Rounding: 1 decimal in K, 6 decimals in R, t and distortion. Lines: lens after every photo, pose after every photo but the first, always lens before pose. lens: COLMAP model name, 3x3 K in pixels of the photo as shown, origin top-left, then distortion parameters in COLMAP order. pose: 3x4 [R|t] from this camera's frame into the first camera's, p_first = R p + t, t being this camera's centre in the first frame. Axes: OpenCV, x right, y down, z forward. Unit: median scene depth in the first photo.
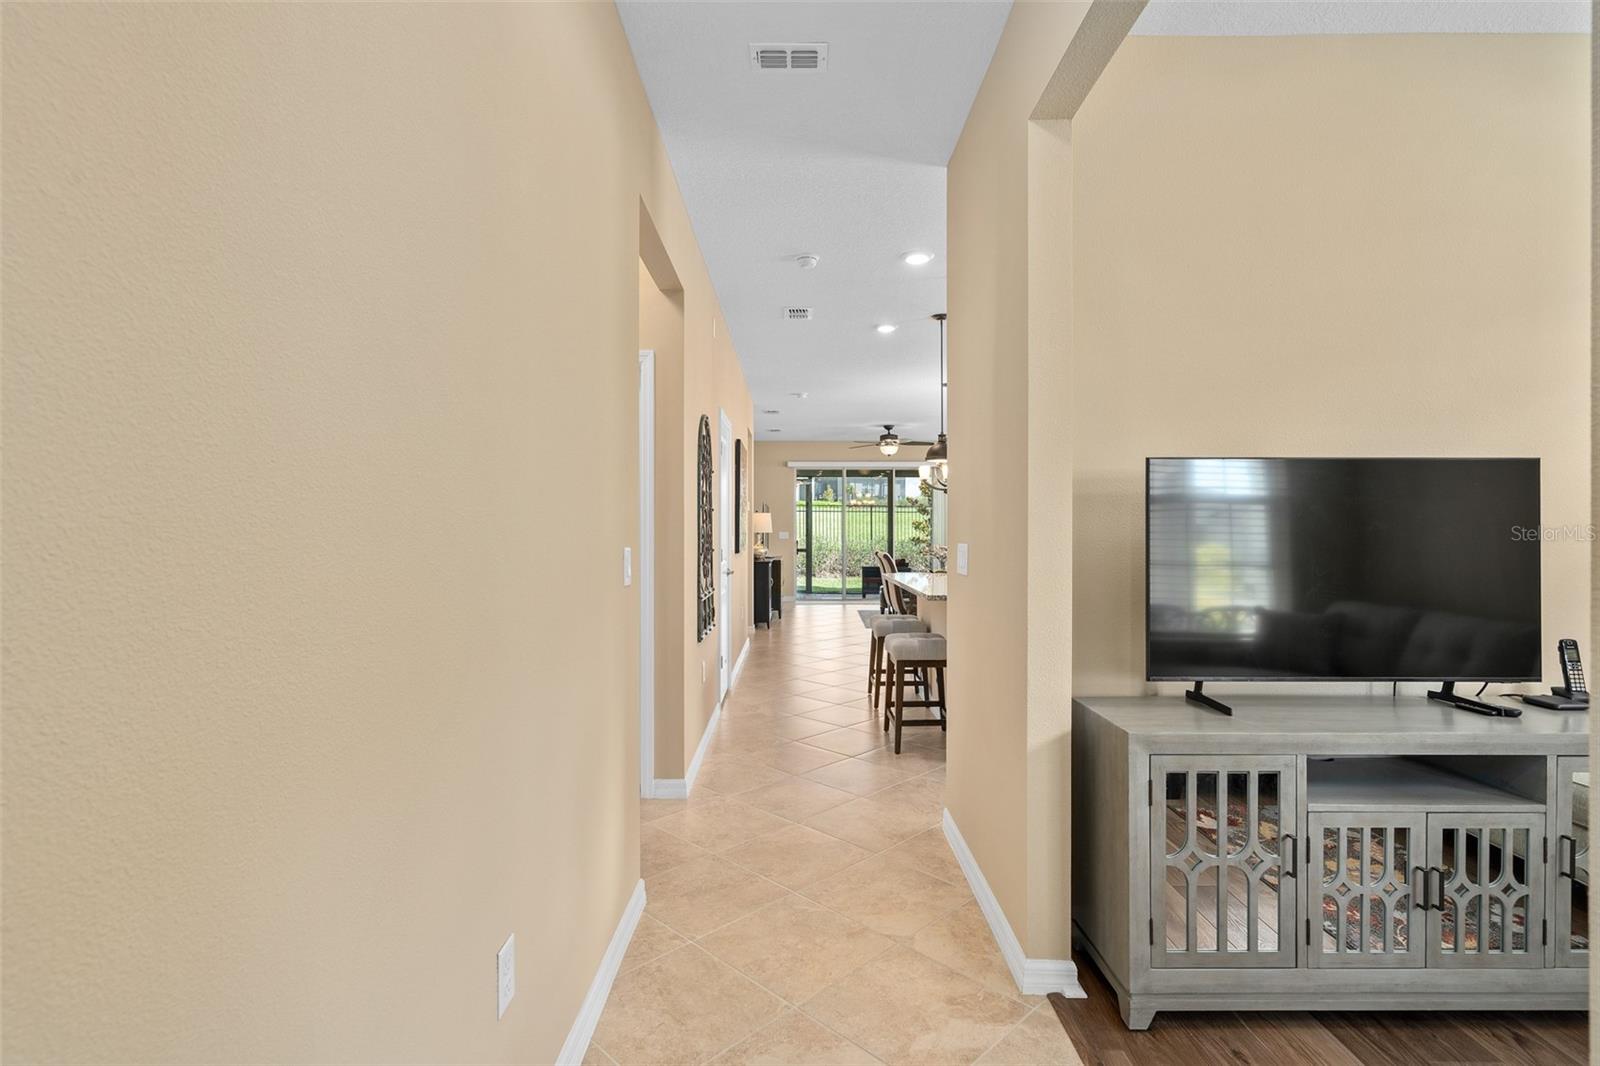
lens RADIAL K [[779.4, 0, 798.7], [0, 779.4, 532.4], [0, 0, 1]] dist [0.005874, 0.000069]
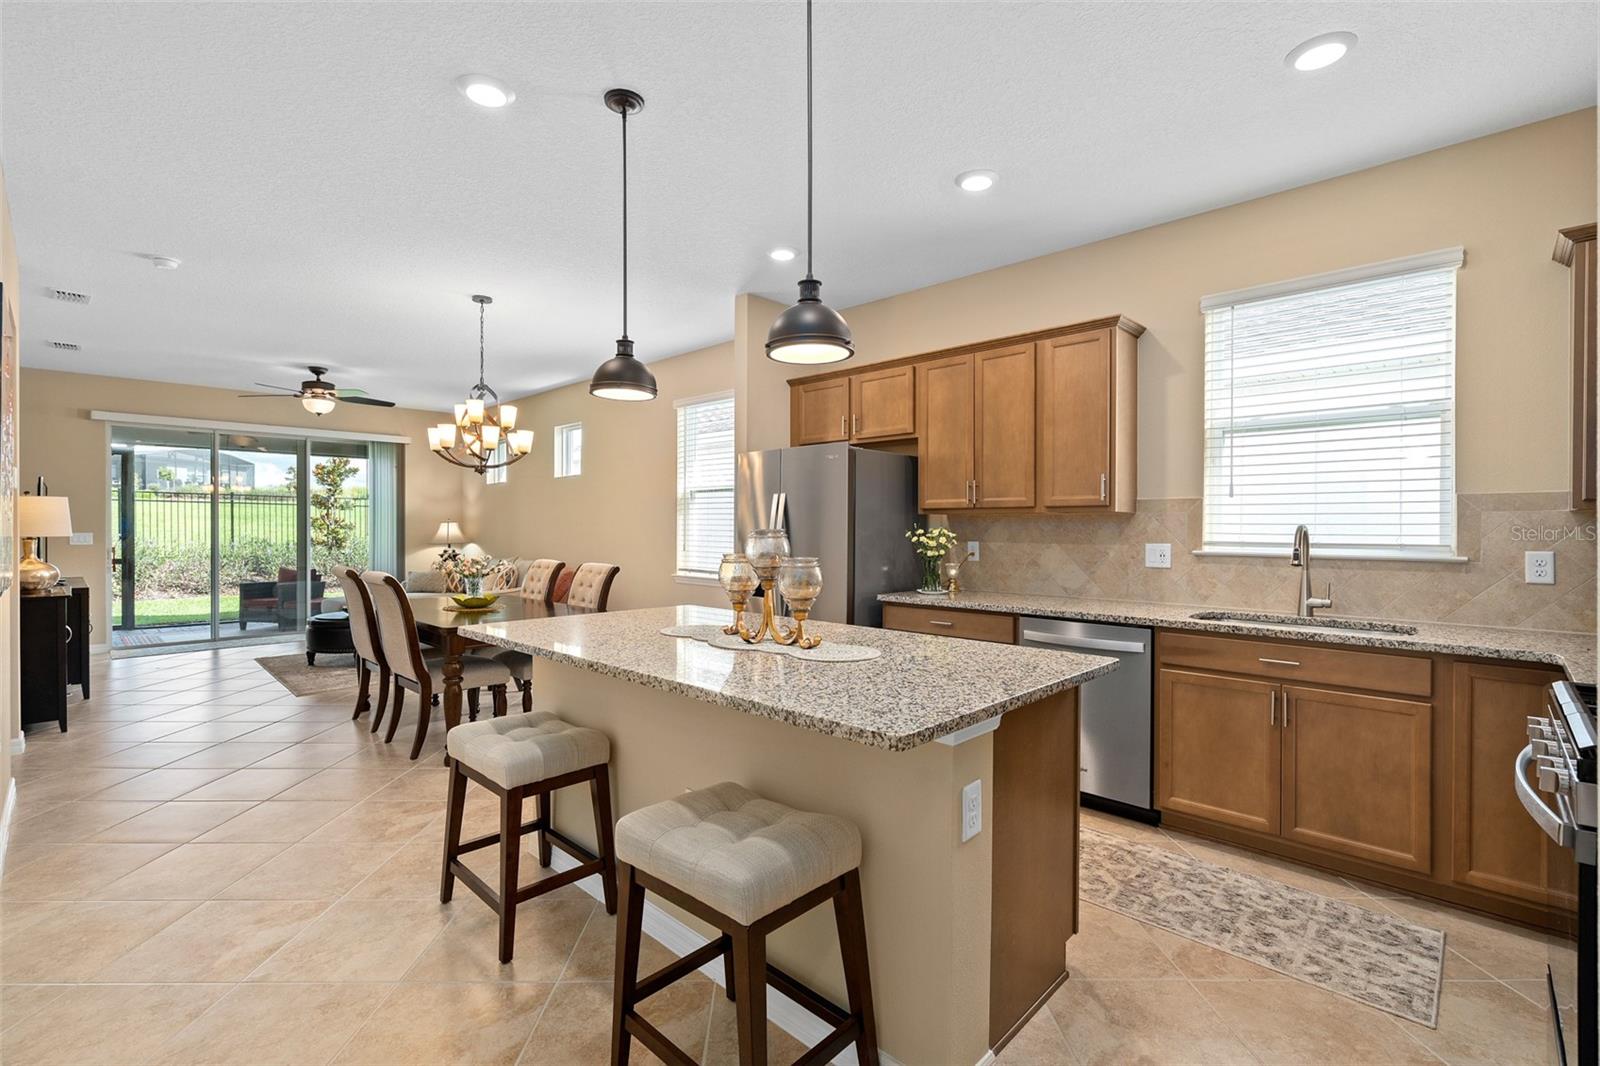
lens RADIAL K [[734.9, 0, 795.3], [0, 734.9, 533.4], [0, 0, 1]] dist [0.001344, 0.001441]
pose [[0.711939, -0.003504, 0.702233, -0.030637], [-0.000023, 0.999987, 0.005013, -0.003412], [-0.702242, -0.003585, 0.711930, 0.290671]]
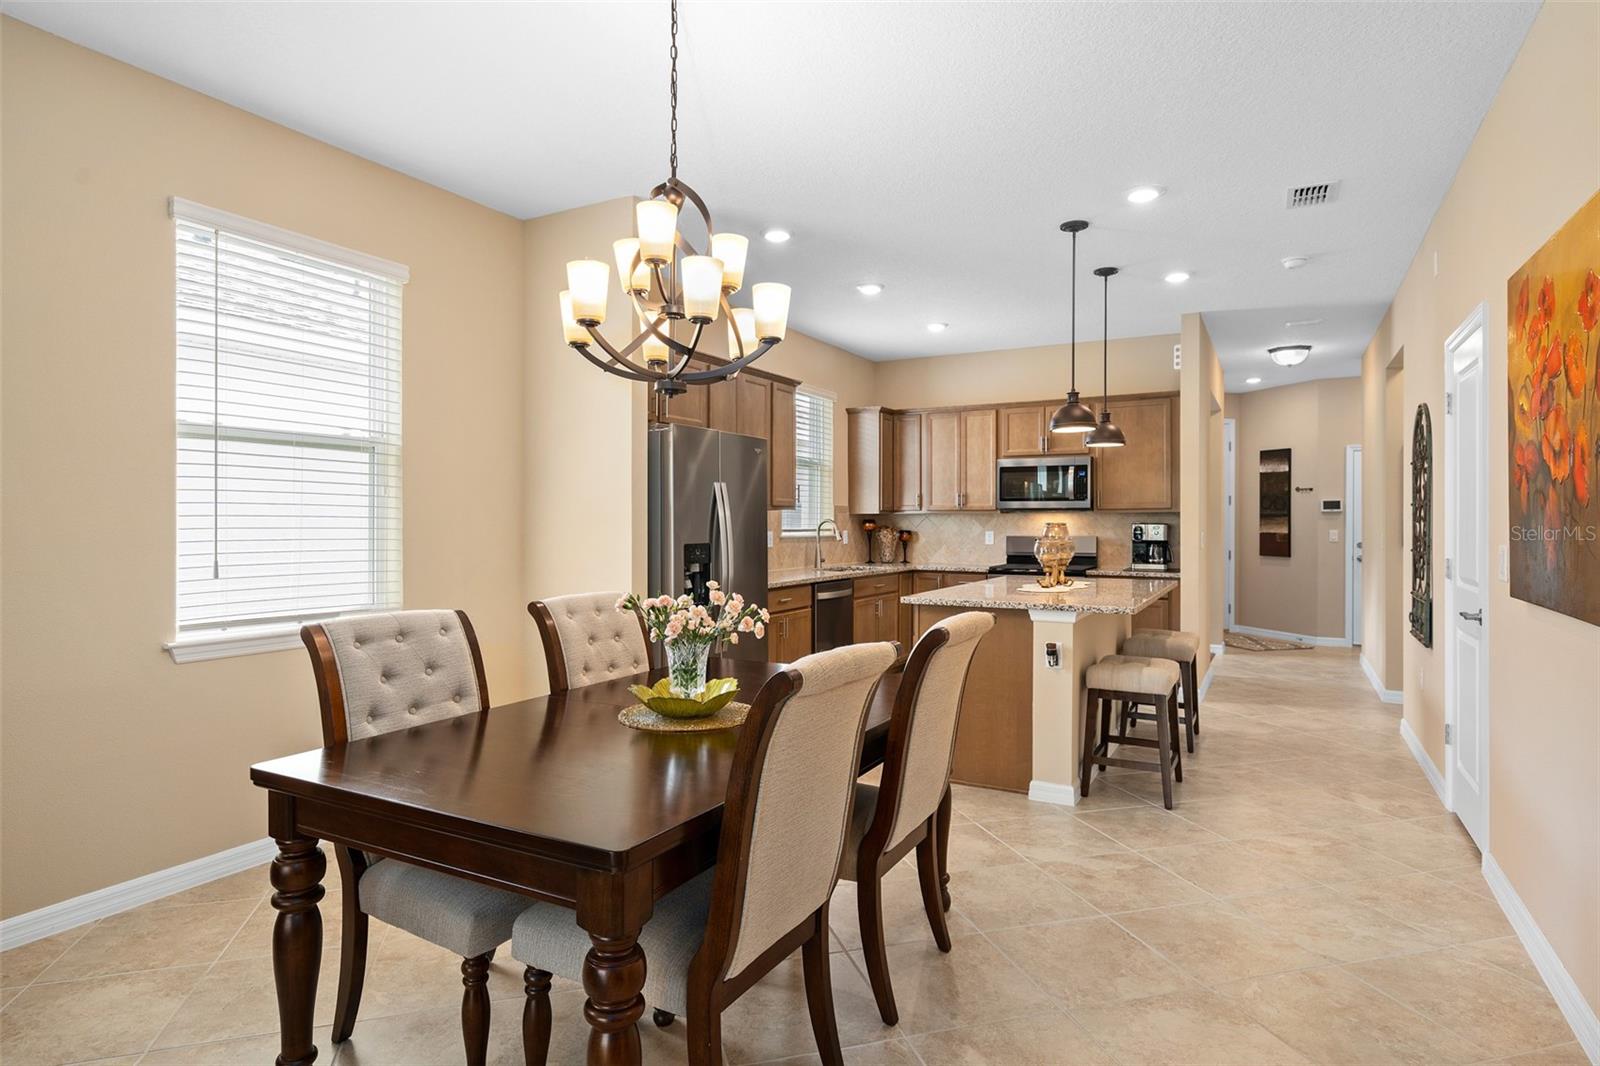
lens RADIAL K [[867.1, 0, 801.6], [0, 867.1, 520.5], [0, 0, 1]] dist [0.007283, 0.000975]
pose [[-0.871532, 0.001621, 0.490335, 0.008933], [0.002883, 0.999994, 0.001819, -0.005562], [-0.490329, 0.002999, -0.871532, 0.881736]]
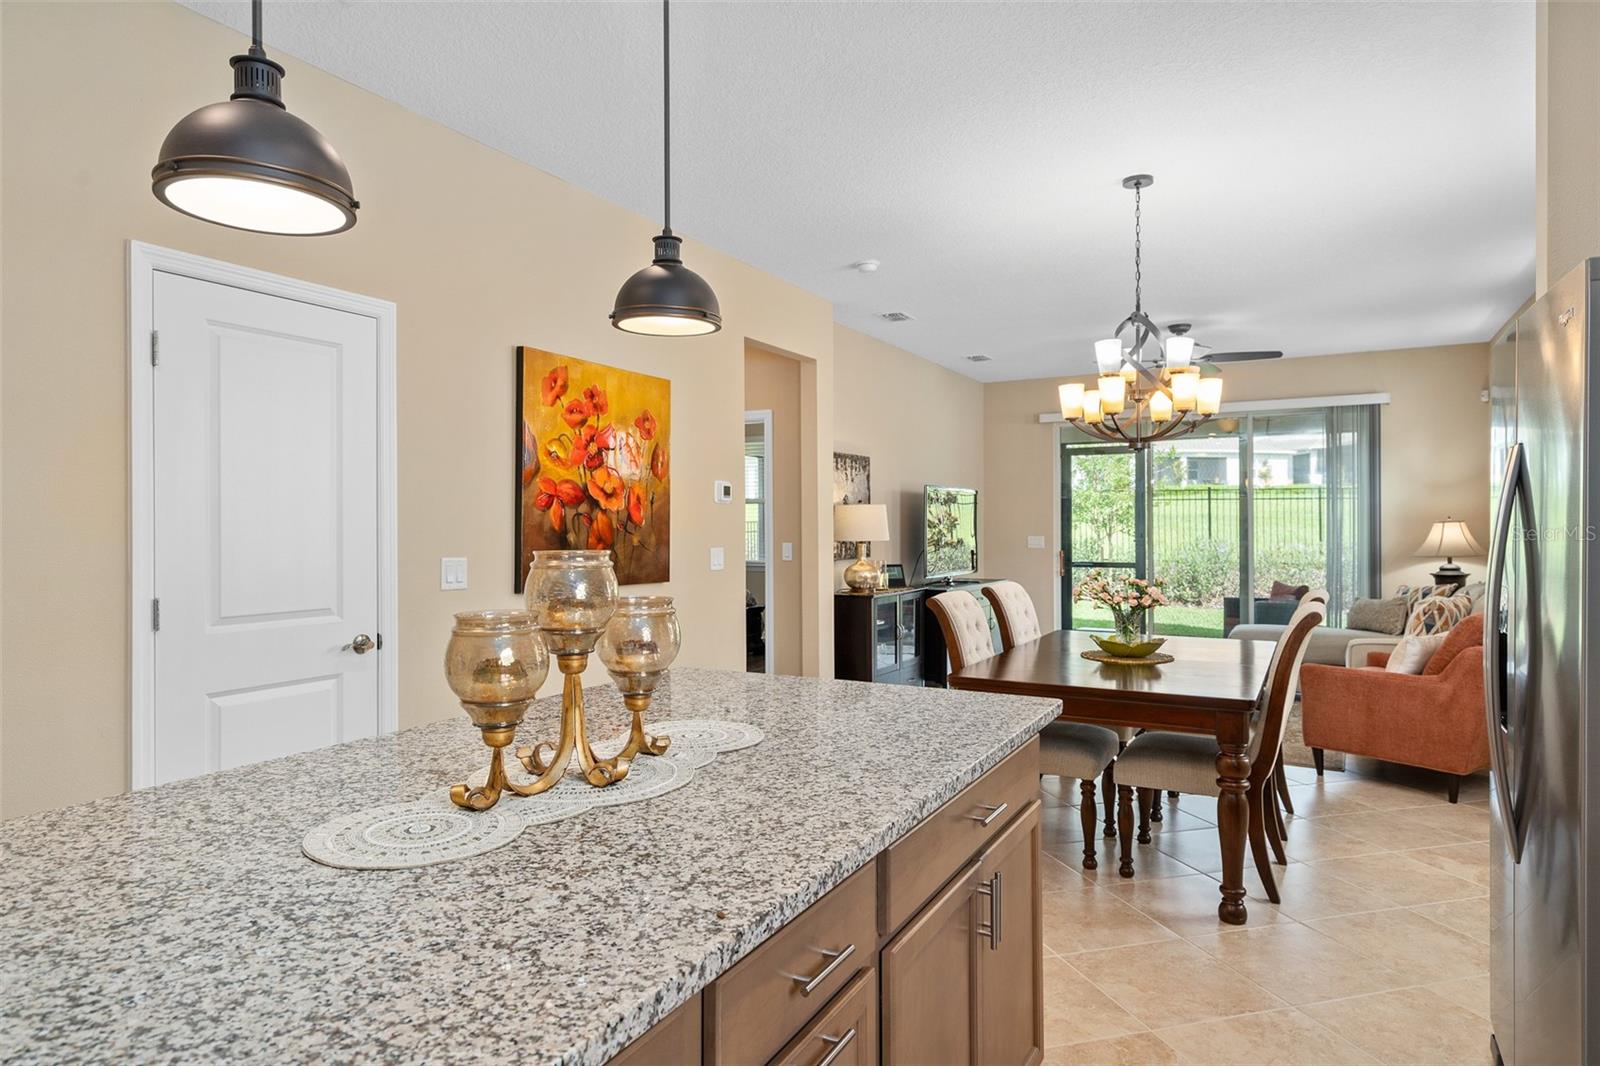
lens RADIAL K [[939.8, 0, 784.9], [0, 939.8, 526.1], [0, 0, 1]] dist [0.026288, 0.000680]
pose [[0.869475, -0.000995, -0.493976, 0.195216], [-0.000417, 0.999996, -0.002749, -0.006934], [0.493977, 0.002596, 0.869471, 0.348029]]
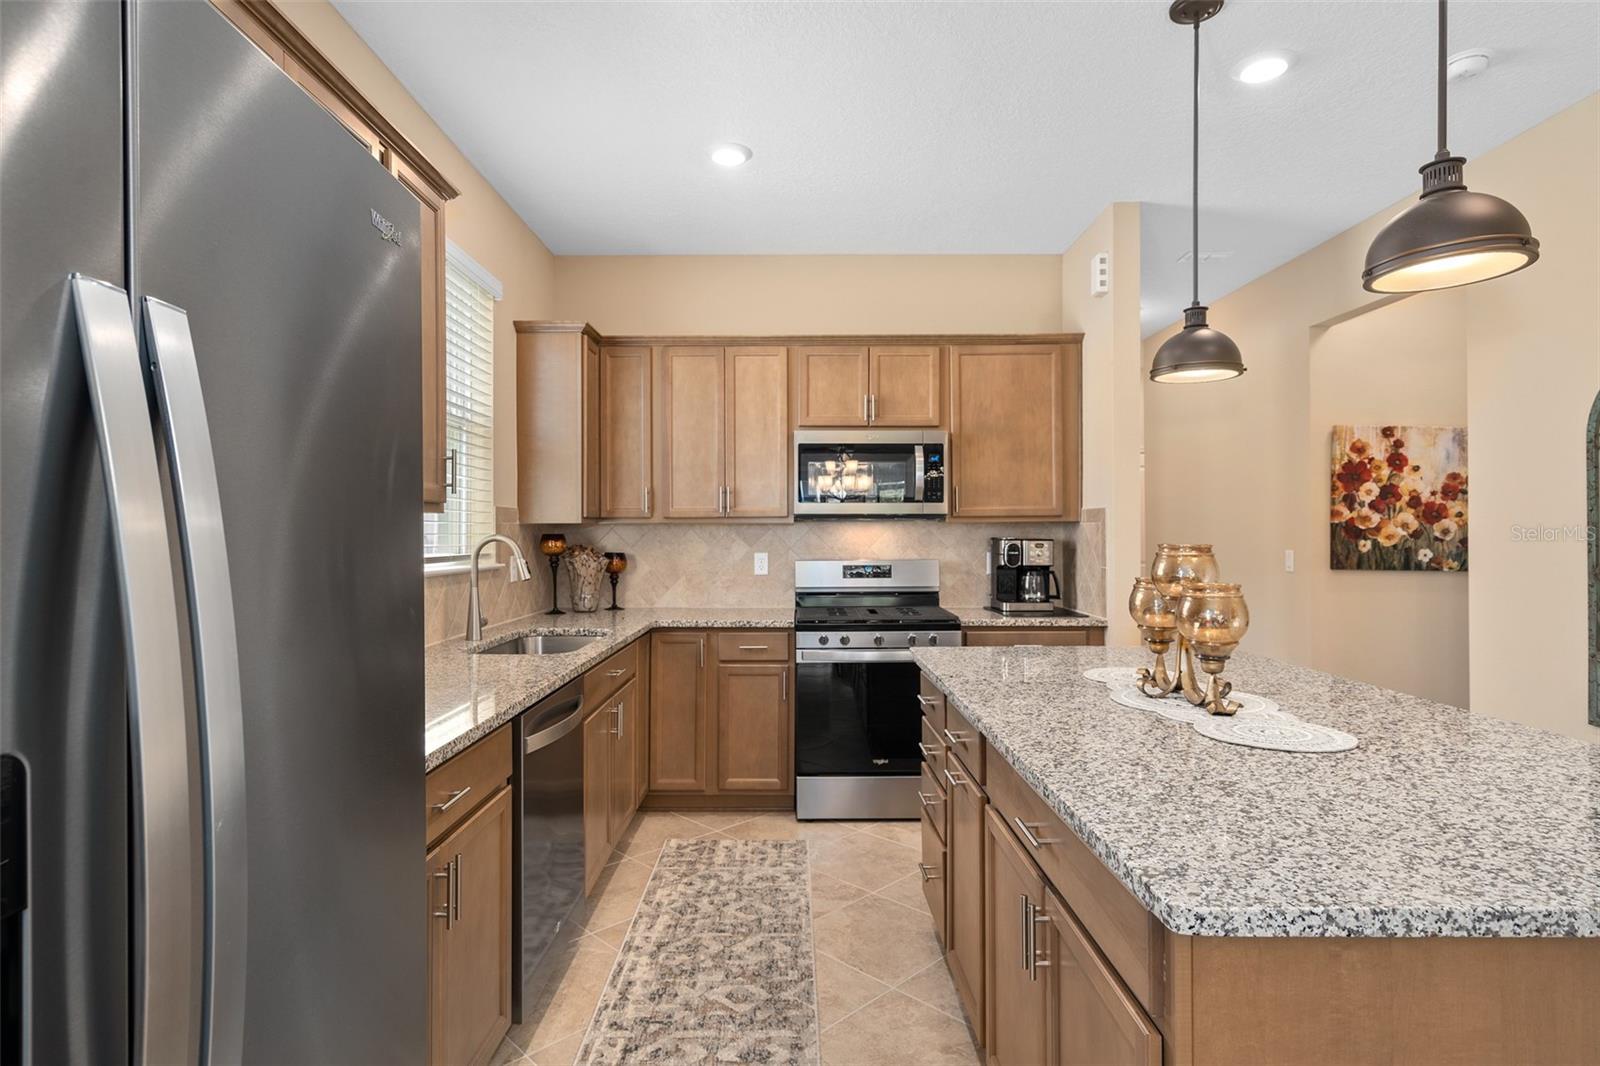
lens RADIAL K [[821.9, 0, 791.0], [0, 821.9, 525.4], [0, 0, 1]] dist [0.002937, 0.002458]
pose [[-0.999746, 0.004468, 0.022088, 0.186414], [0.004362, 0.999979, -0.004838, -0.006546], [-0.022109, -0.004741, -0.999744, 0.612906]]
